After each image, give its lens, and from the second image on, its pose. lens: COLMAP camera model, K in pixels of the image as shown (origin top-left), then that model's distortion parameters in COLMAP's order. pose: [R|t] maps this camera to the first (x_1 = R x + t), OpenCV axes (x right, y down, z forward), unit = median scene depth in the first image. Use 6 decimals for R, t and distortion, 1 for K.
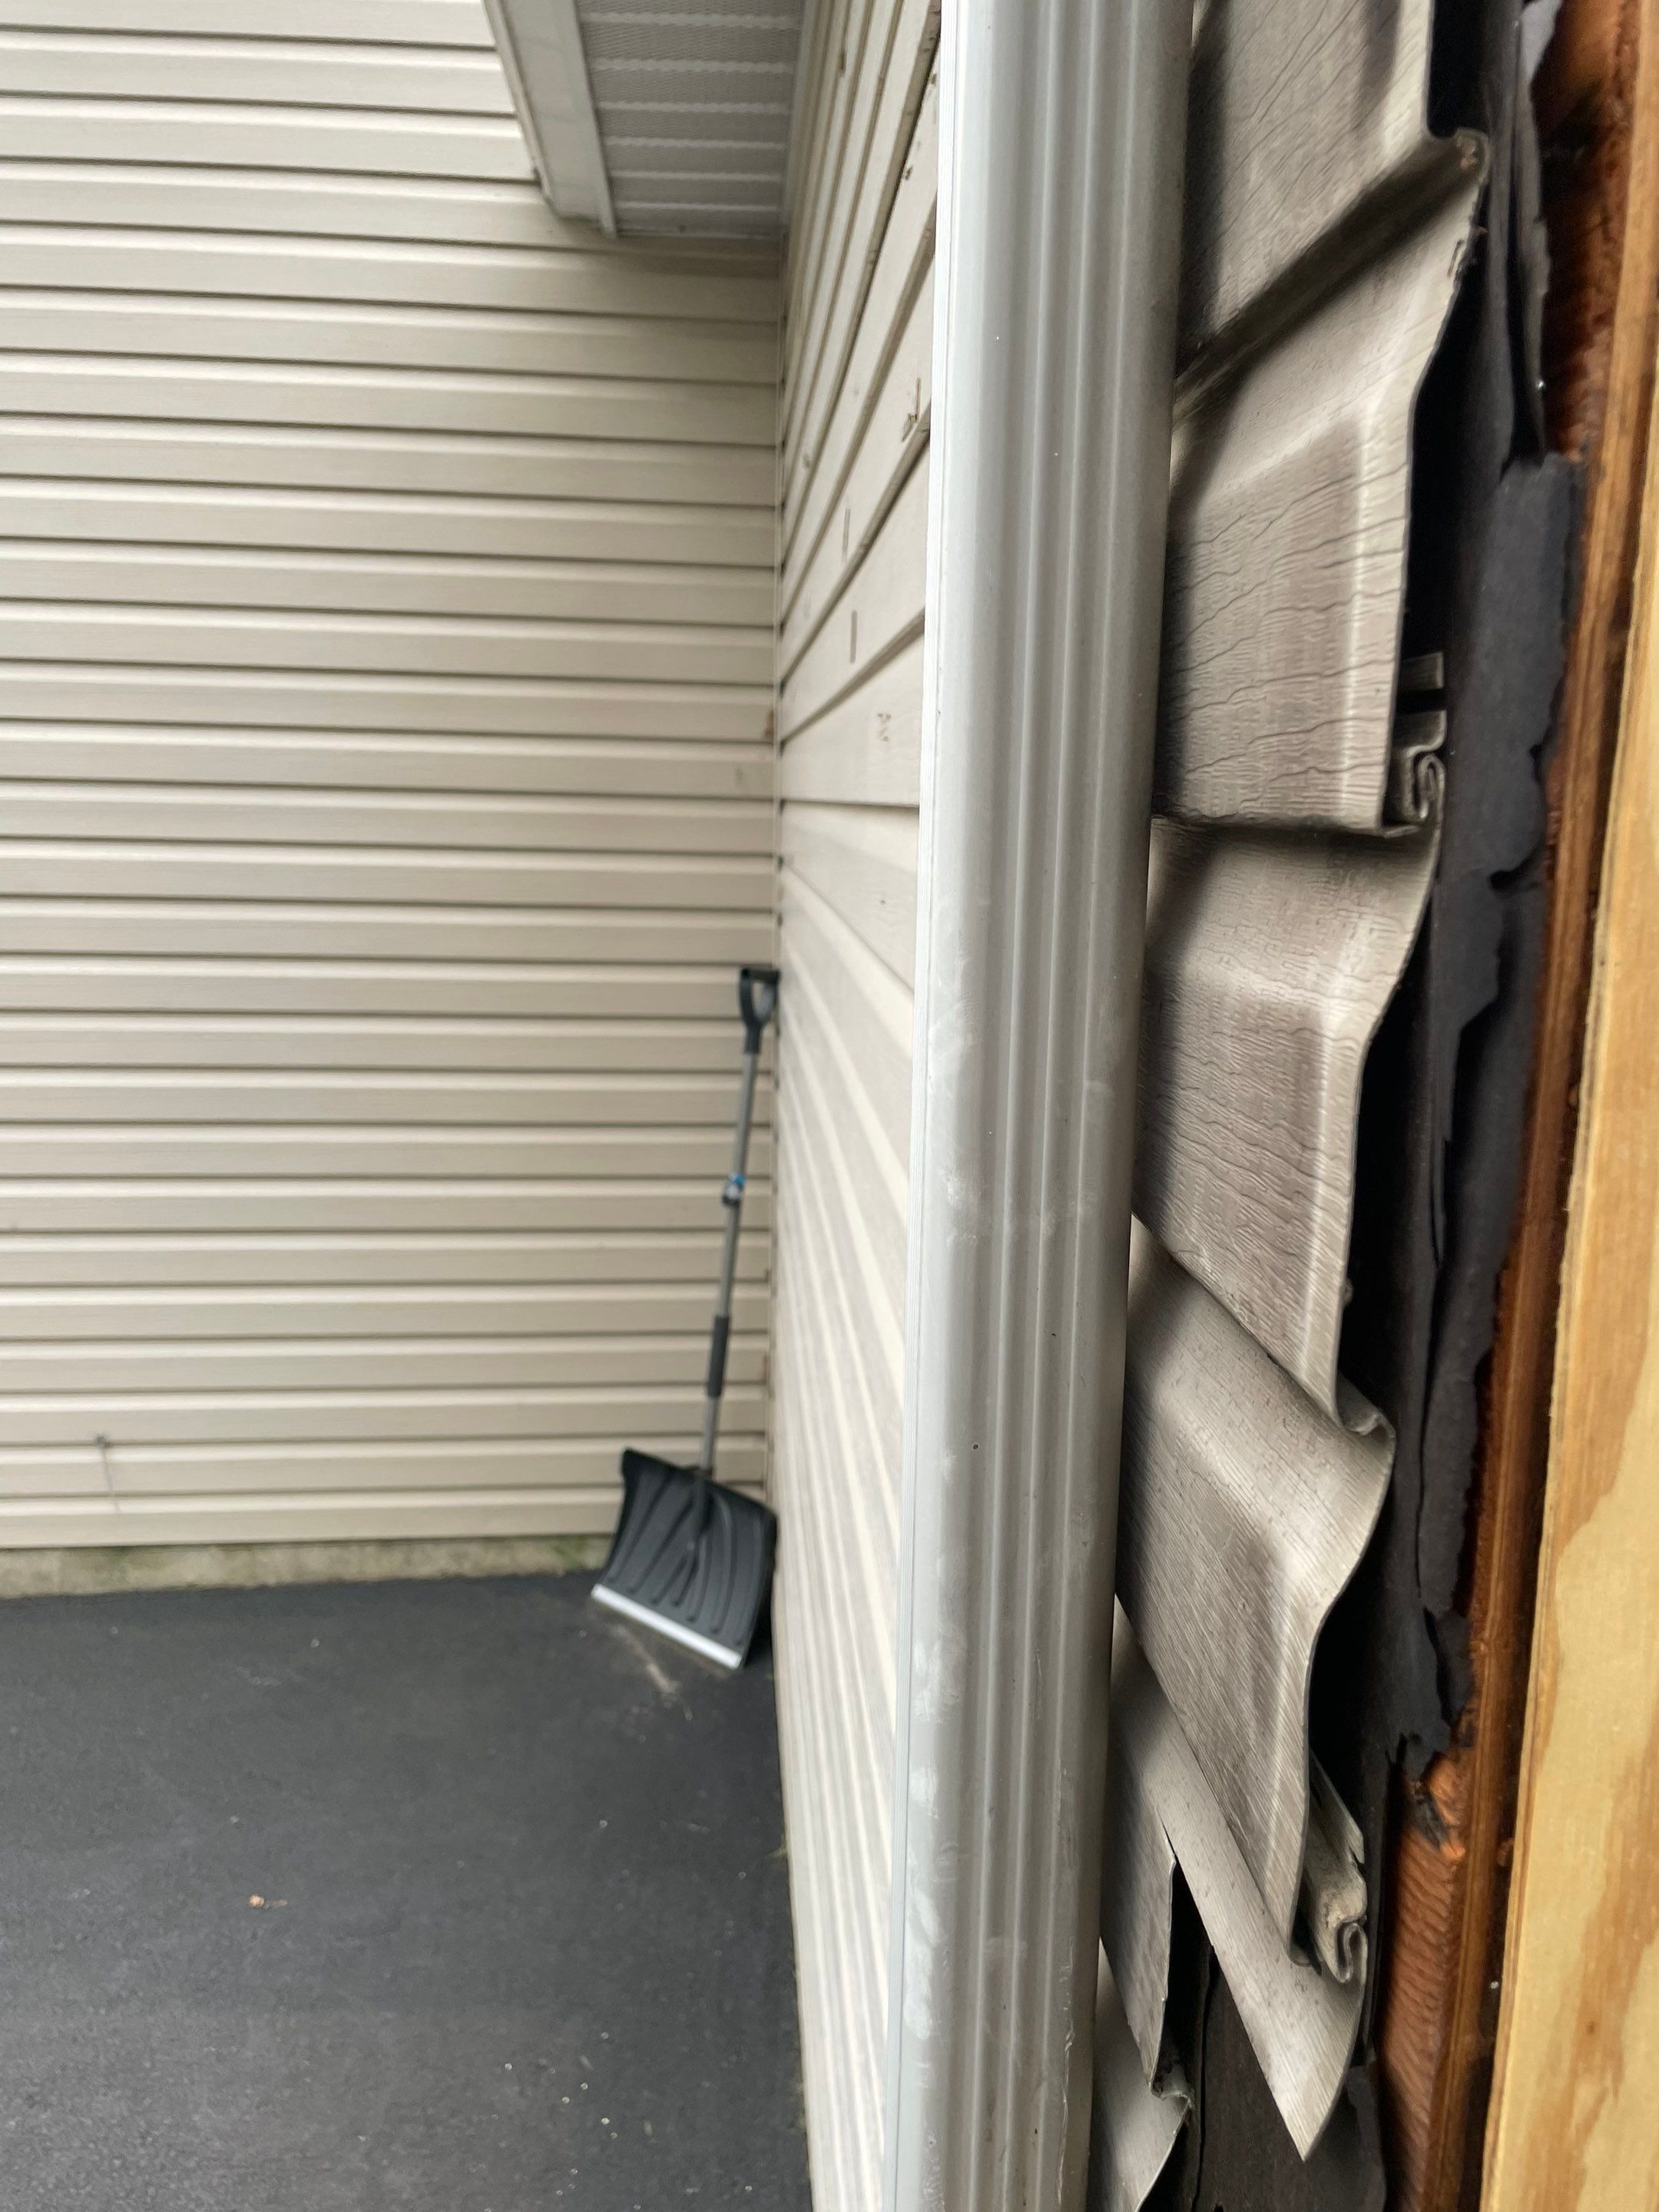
lens RADIAL K [[1684.4, 0, 874.1], [0, 1684.4, 1083.4], [0, 0, 1]] dist [0.090293, -0.128321]
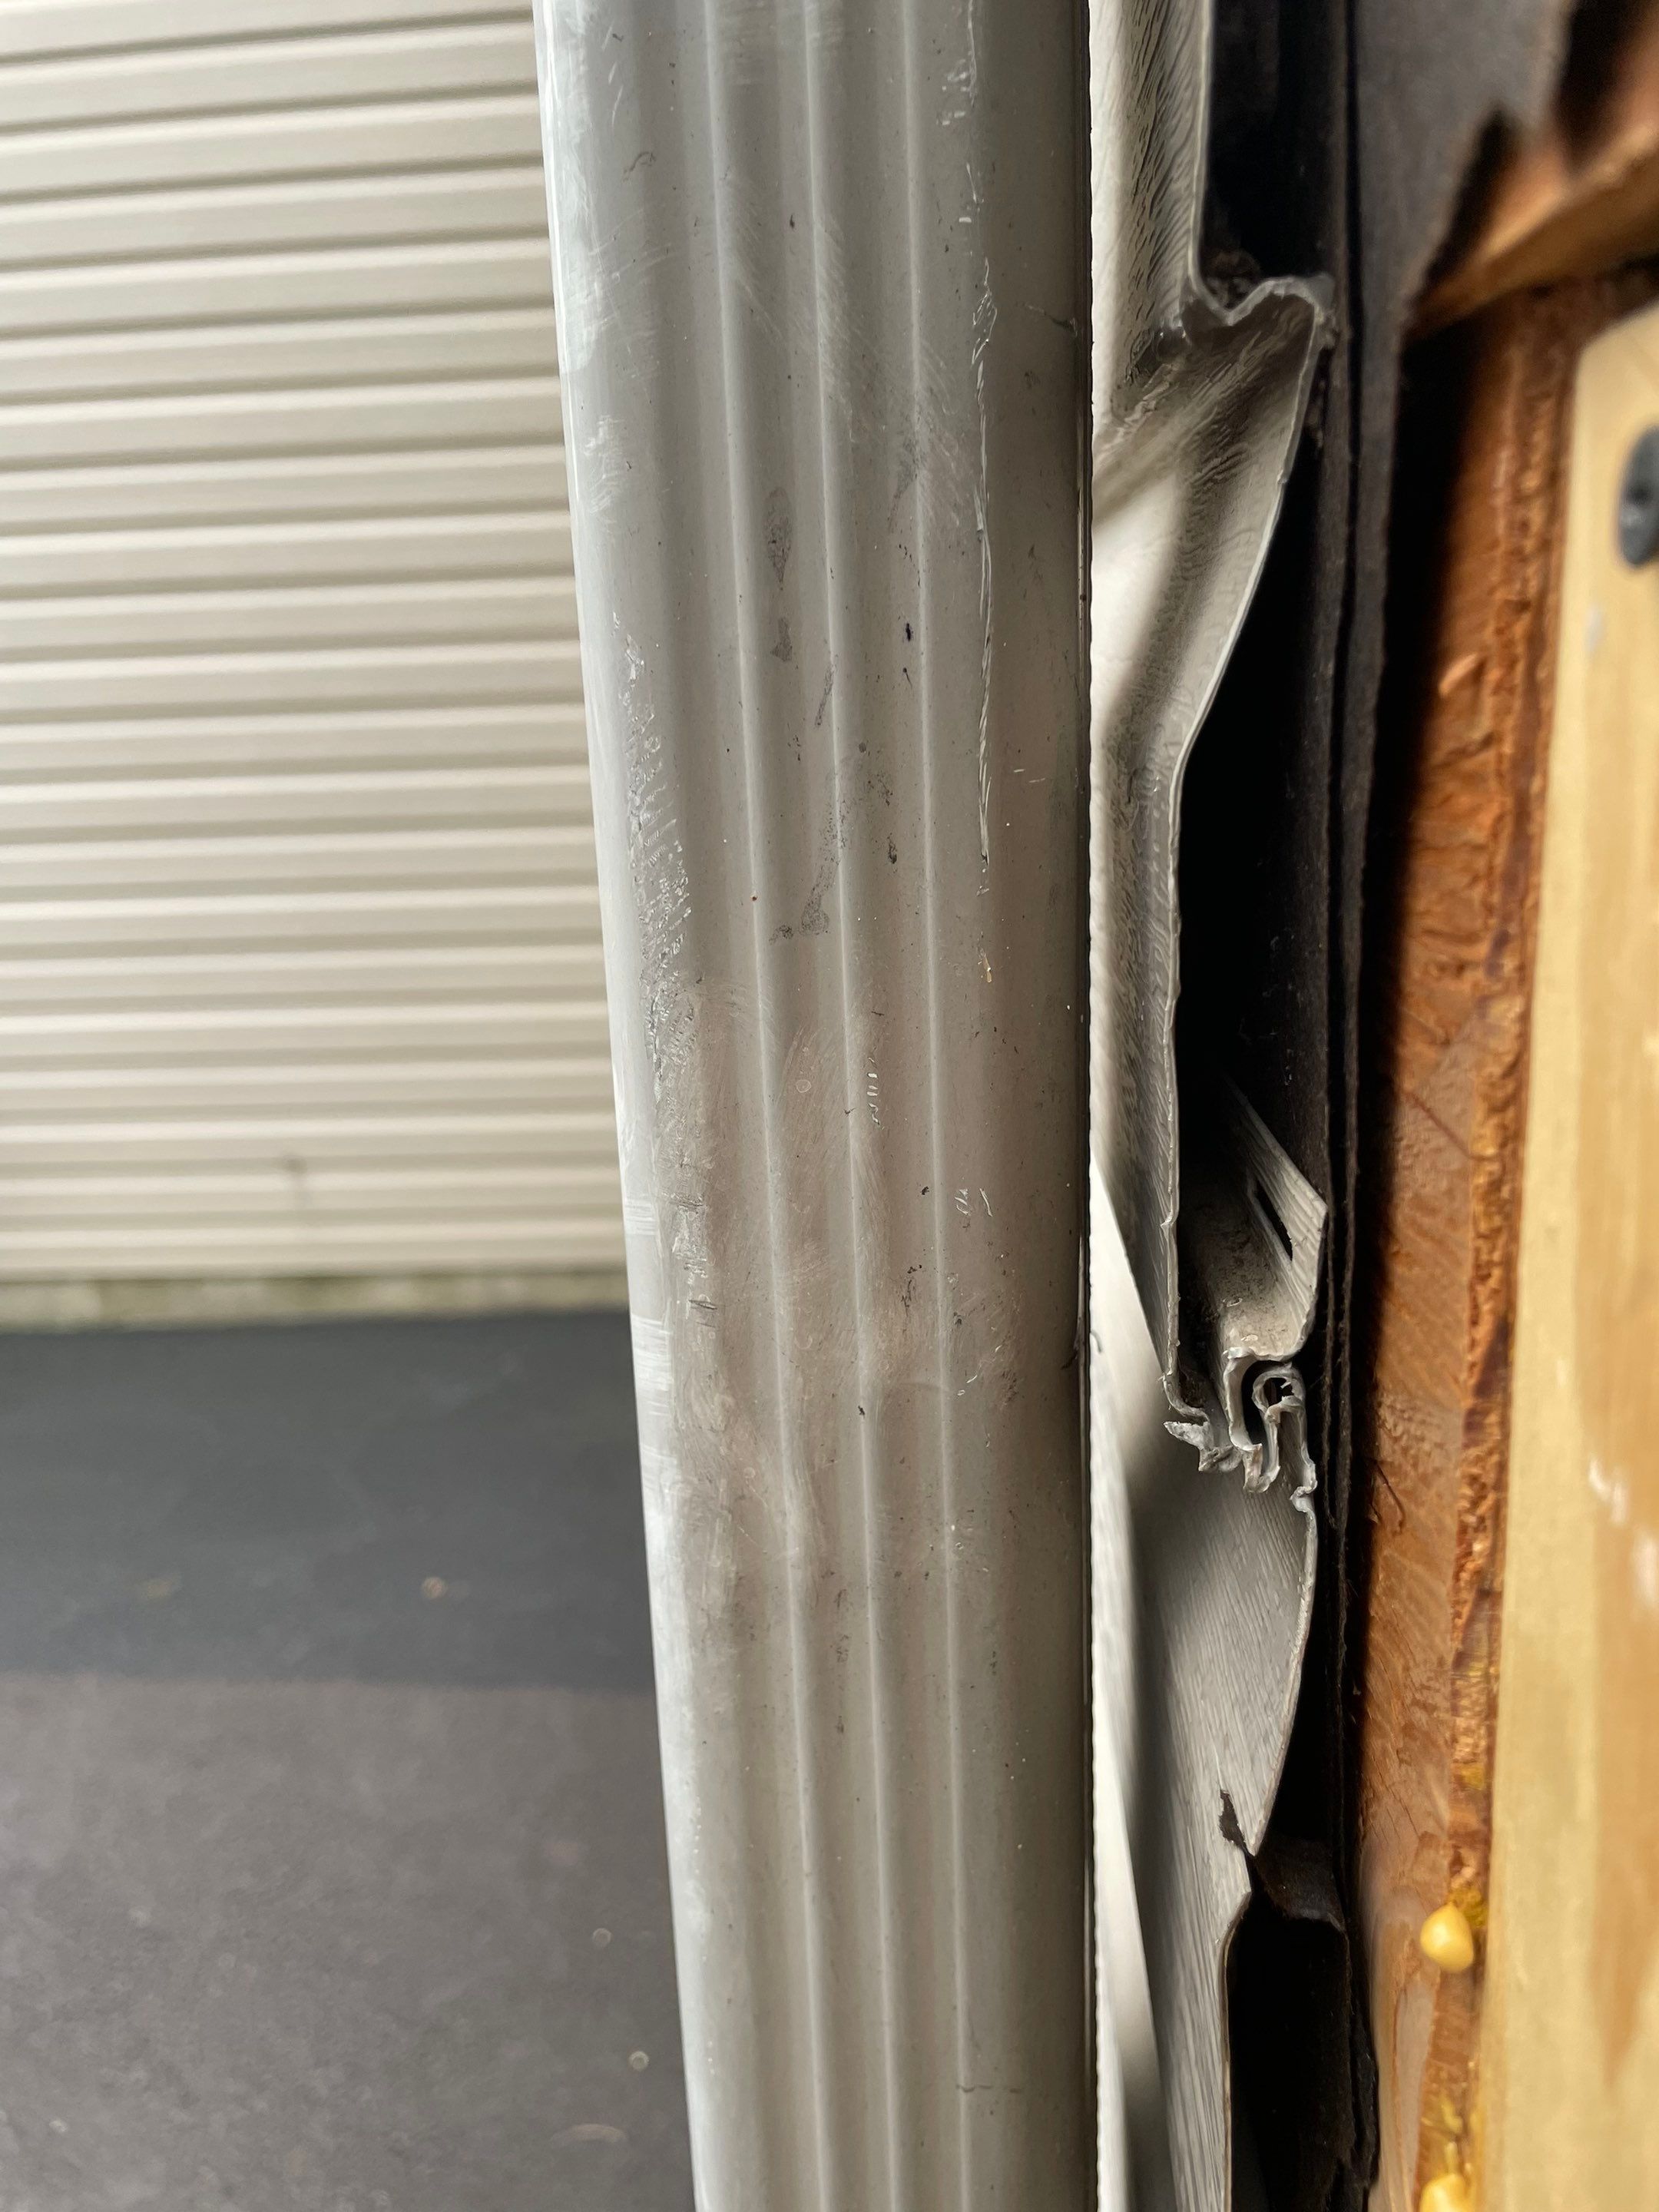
lens RADIAL K [[1717.4, 0, 838.6], [0, 1717.4, 1088.1], [0, 0, 1]] dist [0.073119, -0.128759]
pose [[0.986097, -0.022991, -0.164570, 0.020261], [0.037736, 0.995490, 0.087040, 0.098909], [0.161827, -0.092040, 0.982518, 0.090427]]
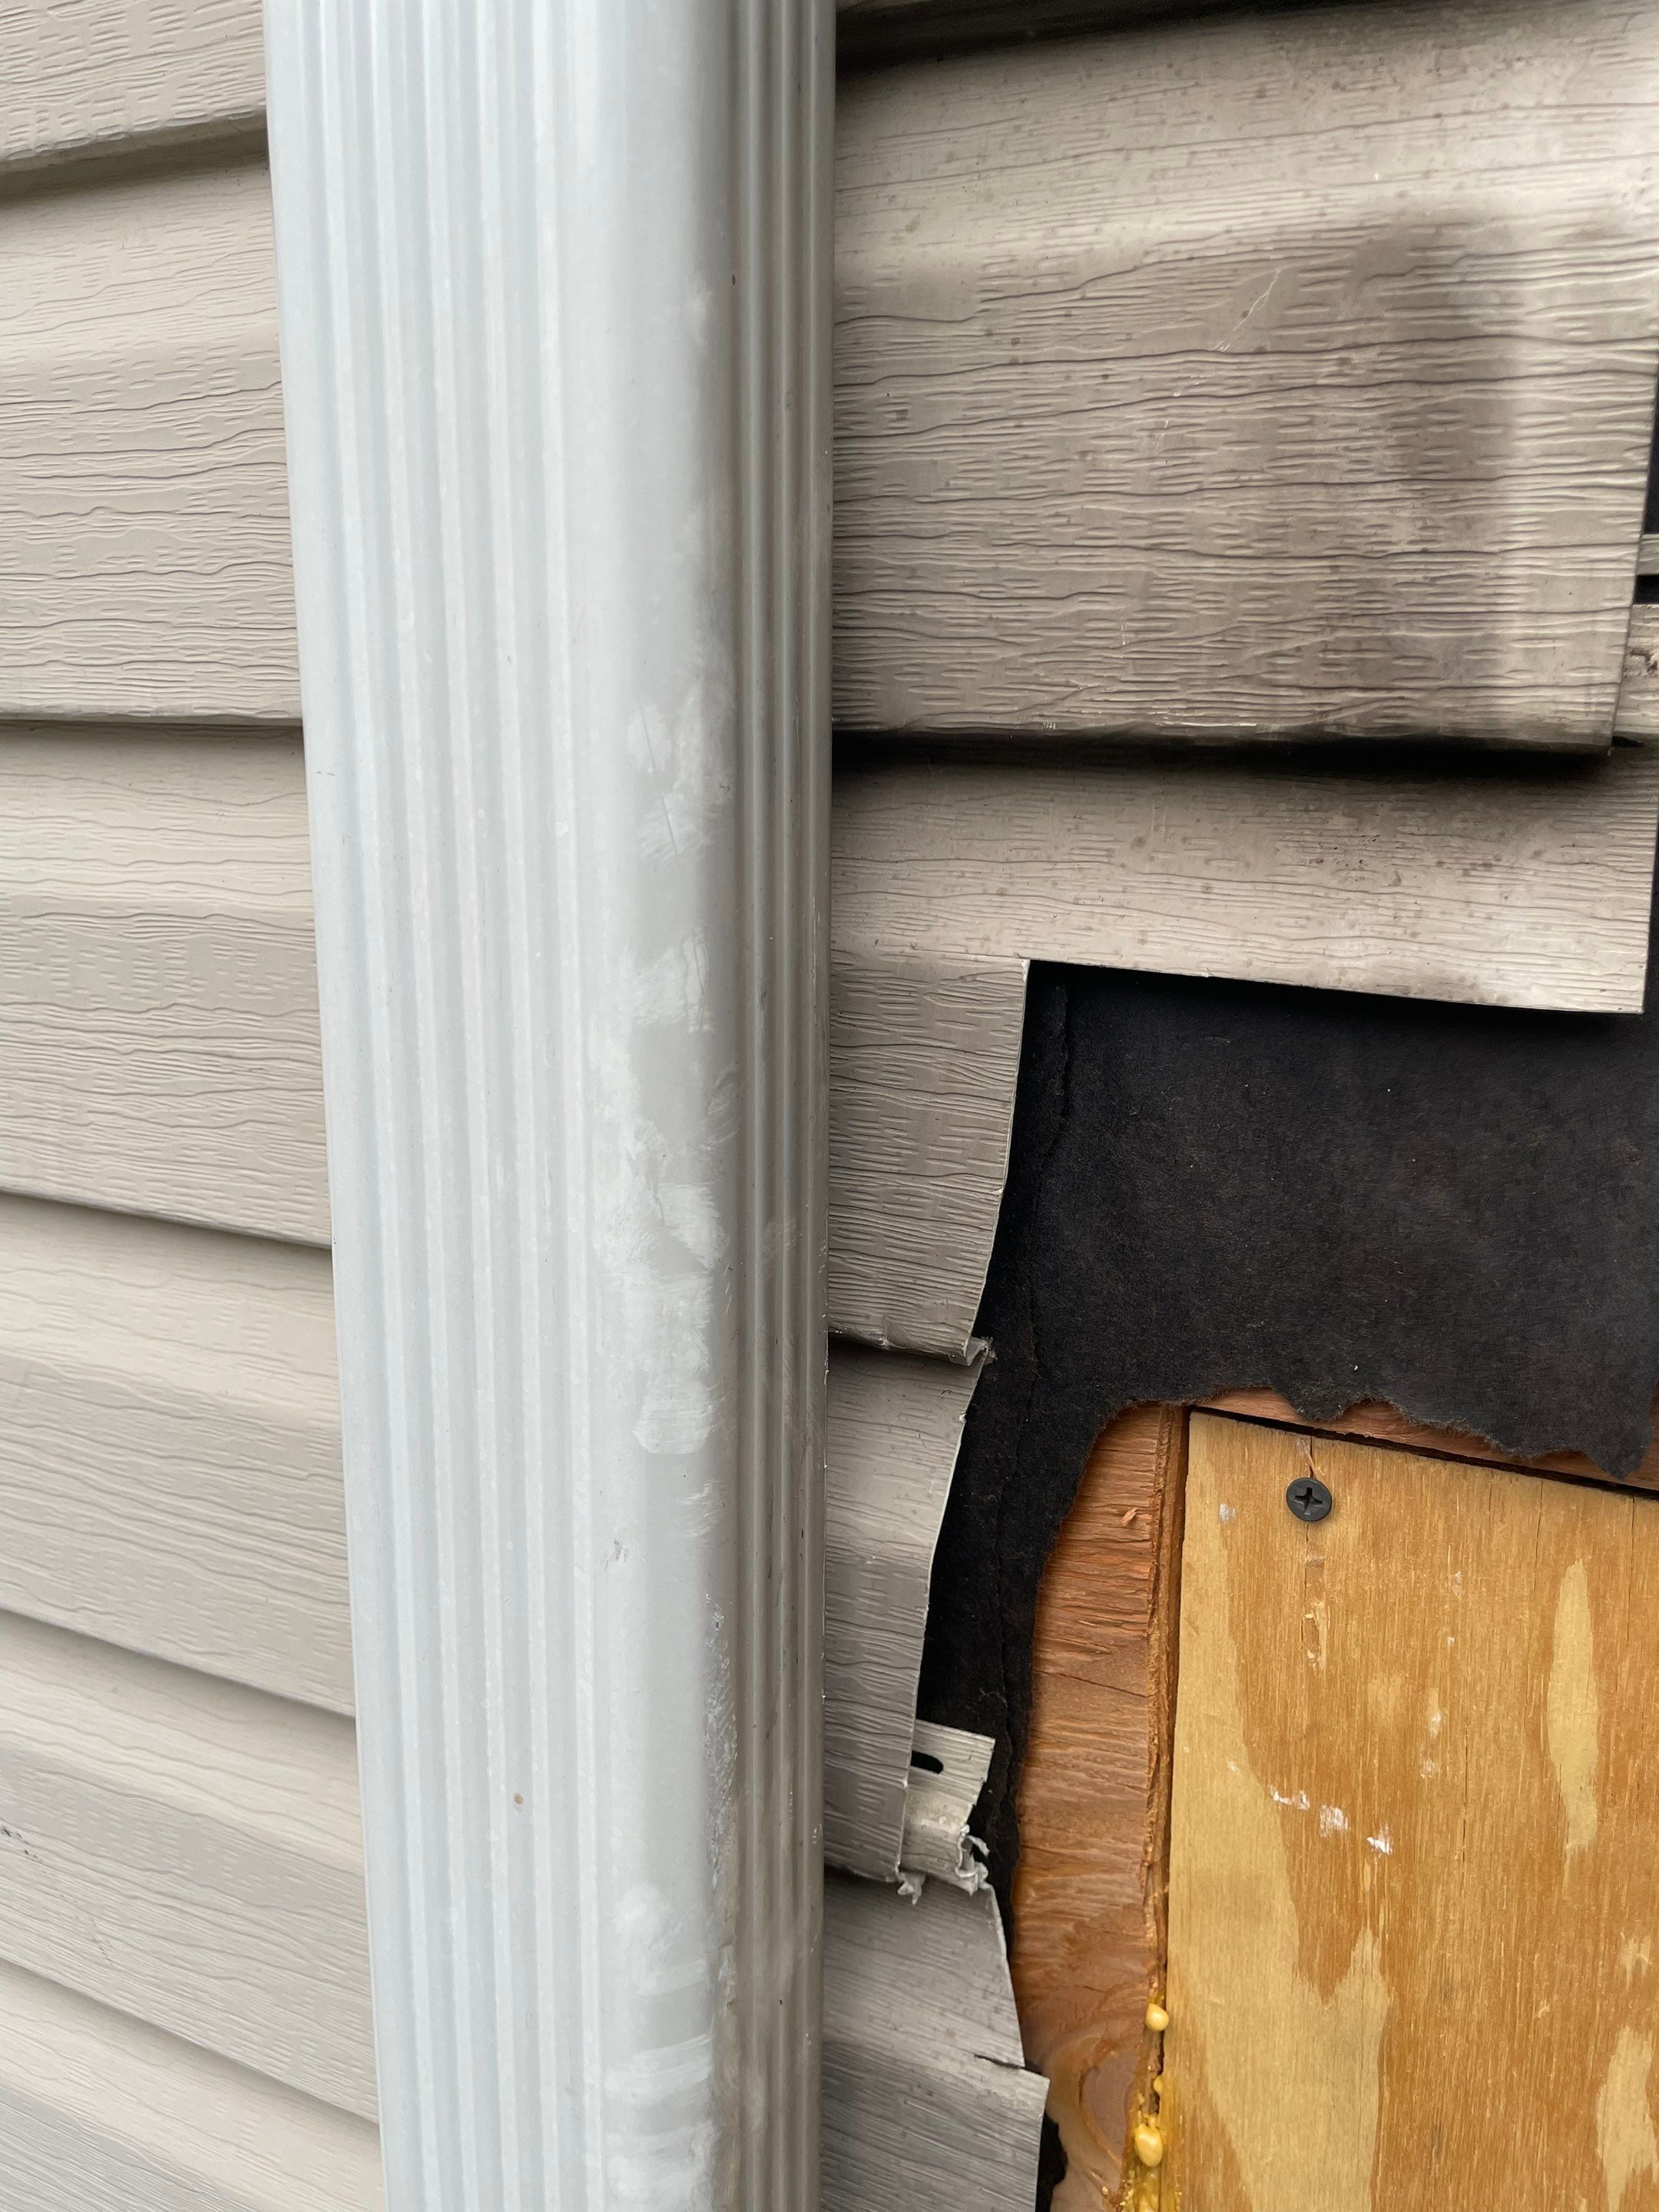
lens RADIAL K [[1704.3, 0, 873.0], [0, 1704.3, 1082.8], [0, 0, 1]] dist [0.066807, -0.105271]
pose [[0.494031, -0.194966, 0.847302, -0.057752], [0.139296, 0.979694, 0.144211, 0.052804], [-0.858213, 0.046781, 0.511157, 0.094303]]
